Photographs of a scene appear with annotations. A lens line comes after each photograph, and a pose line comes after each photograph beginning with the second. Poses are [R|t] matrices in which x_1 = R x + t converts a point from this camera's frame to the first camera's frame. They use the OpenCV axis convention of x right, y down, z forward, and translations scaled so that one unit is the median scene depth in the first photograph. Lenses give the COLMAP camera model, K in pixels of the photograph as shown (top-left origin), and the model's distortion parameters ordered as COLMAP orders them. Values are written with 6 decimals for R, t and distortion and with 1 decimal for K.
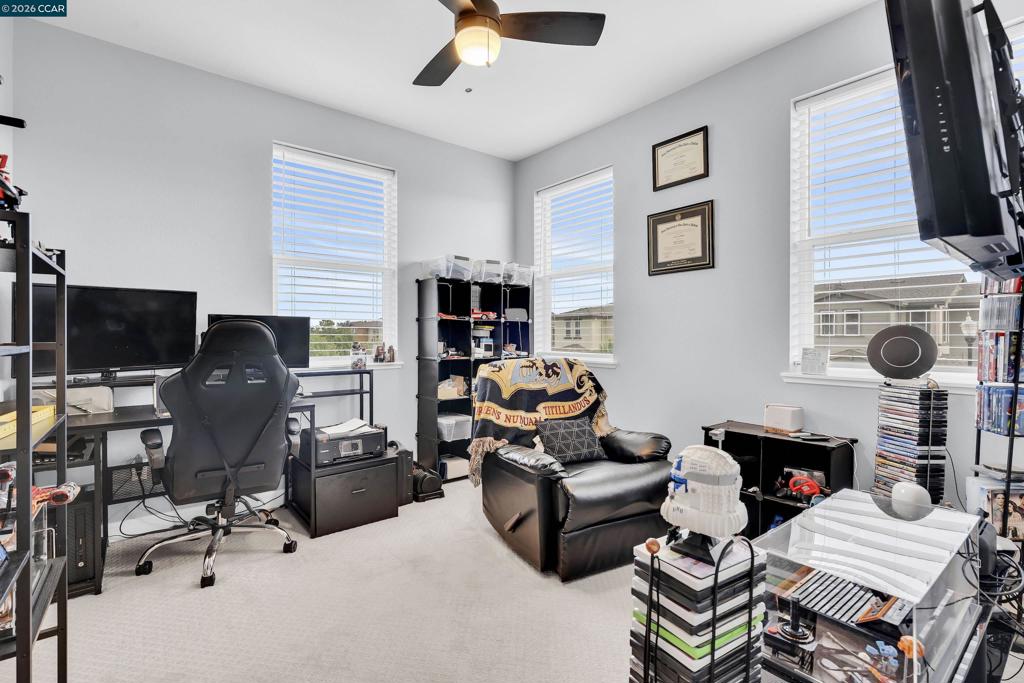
lens RADIAL K [[472.3, 0, 512.5], [0, 472.3, 339.3], [0, 0, 1]] dist [0.000467, -0.000149]
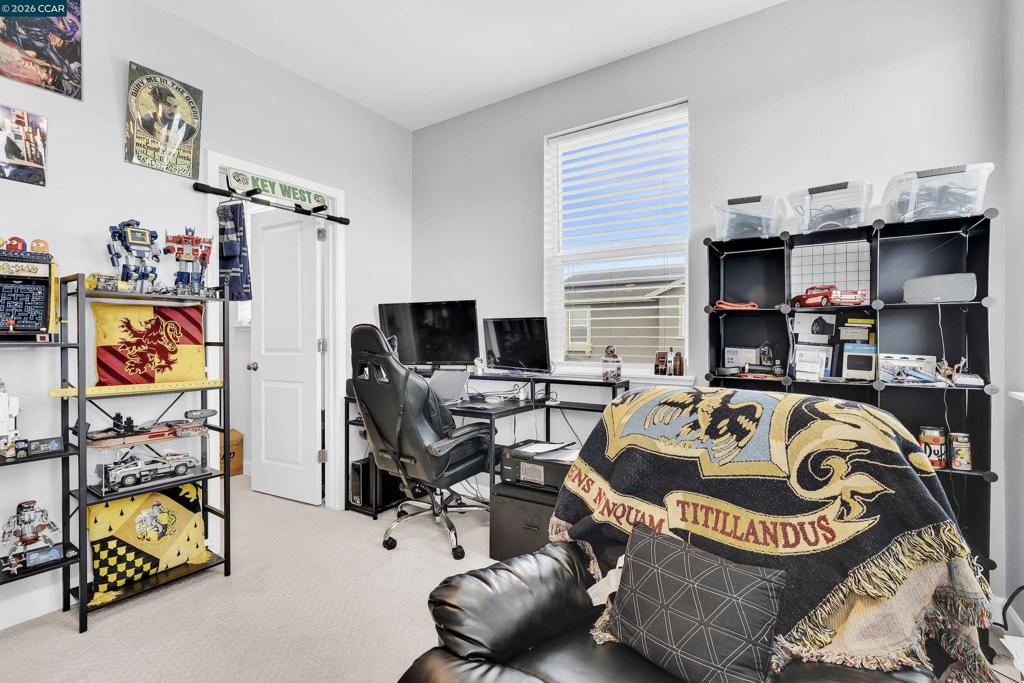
lens RADIAL K [[472.3, 0, 512.3], [0, 472.3, 337.7], [0, 0, 1]] dist [0.000467, -0.000149]
pose [[0.284409, 0.000891, -0.958703, 0.423925], [-0.008548, 0.999962, -0.001607, -0.006126], [0.958665, 0.008652, 0.284406, 0.691584]]
